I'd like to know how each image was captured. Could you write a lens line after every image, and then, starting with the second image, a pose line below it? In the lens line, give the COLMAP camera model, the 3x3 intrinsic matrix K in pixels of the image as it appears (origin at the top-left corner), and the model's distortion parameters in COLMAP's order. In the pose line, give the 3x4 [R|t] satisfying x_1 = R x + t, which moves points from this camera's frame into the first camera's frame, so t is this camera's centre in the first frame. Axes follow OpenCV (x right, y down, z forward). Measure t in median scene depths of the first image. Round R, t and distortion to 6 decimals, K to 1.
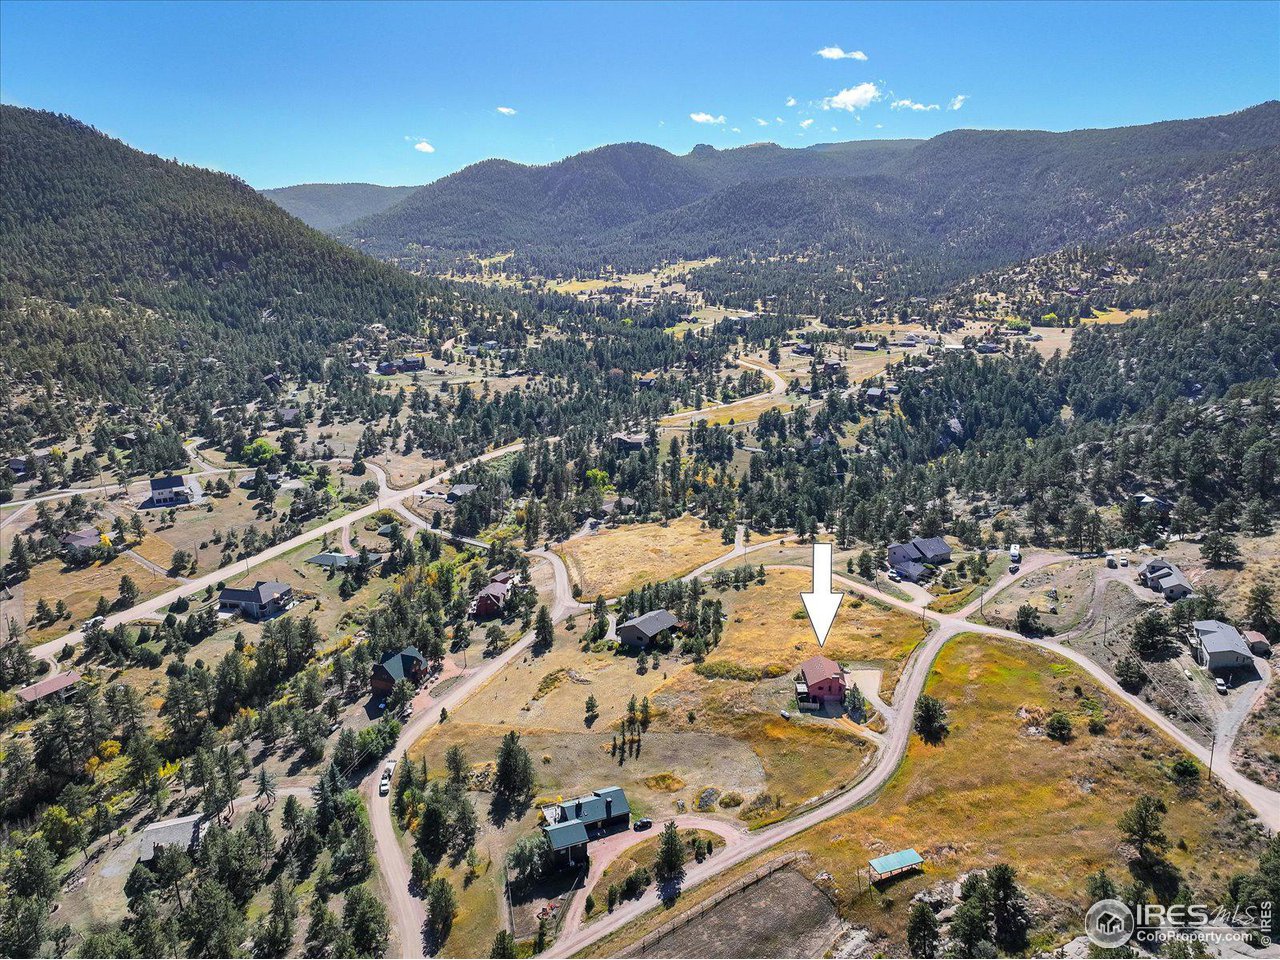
lens RADIAL K [[904.4, 0, 647.1], [0, 904.4, 461.1], [0, 0, 1]] dist [-0.024995, 0.036837]
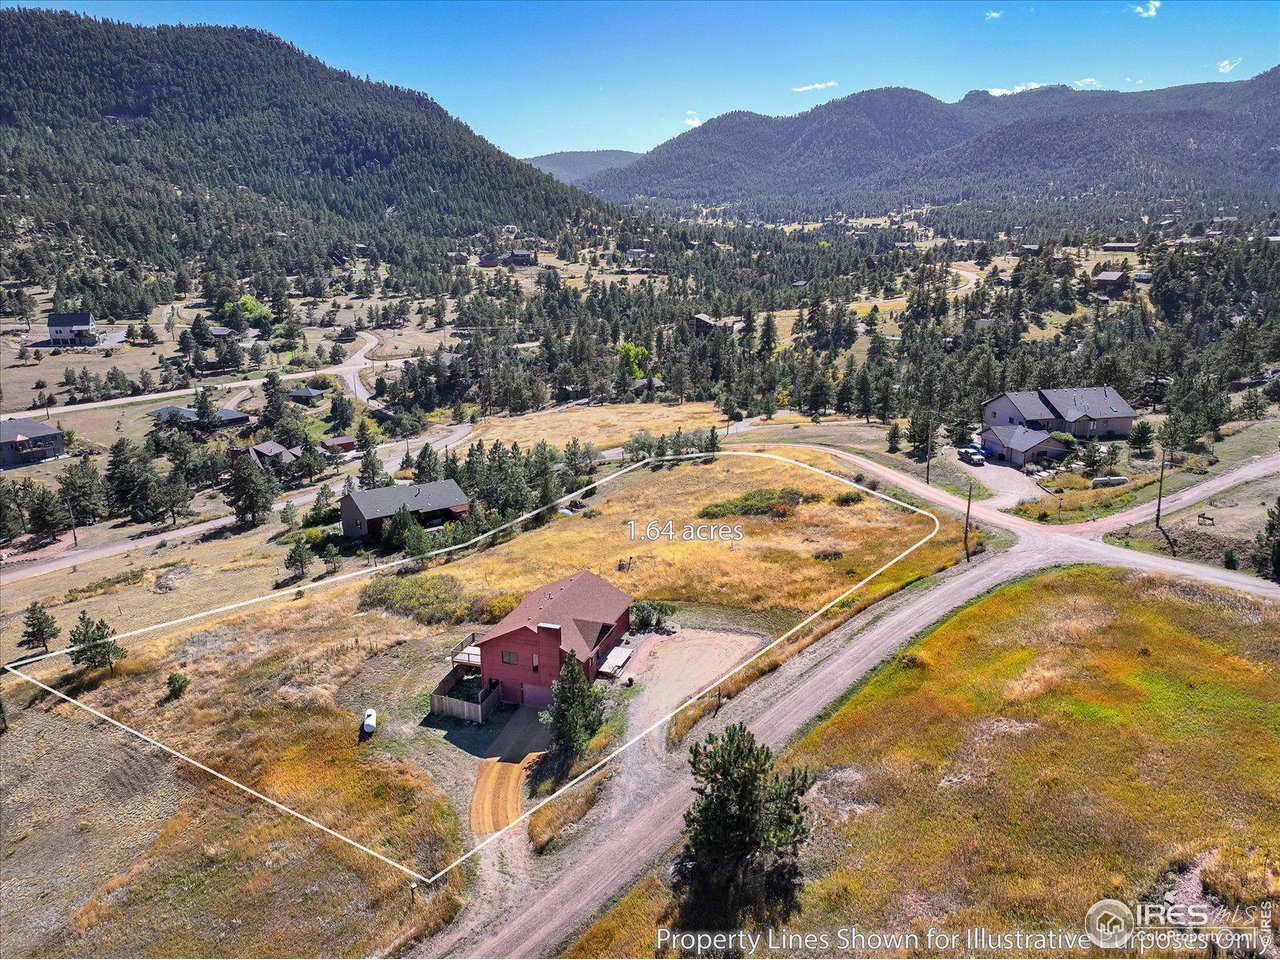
lens RADIAL K [[904.4, 0, 647.1], [0, 904.4, 461.1], [0, 0, 1]] dist [-0.024995, 0.036837]
pose [[0.956289, 0.073632, -0.283001, 0.126653], [-0.070876, 0.997285, 0.019979, 0.068162], [0.283704, 0.000953, 0.958911, 0.279542]]
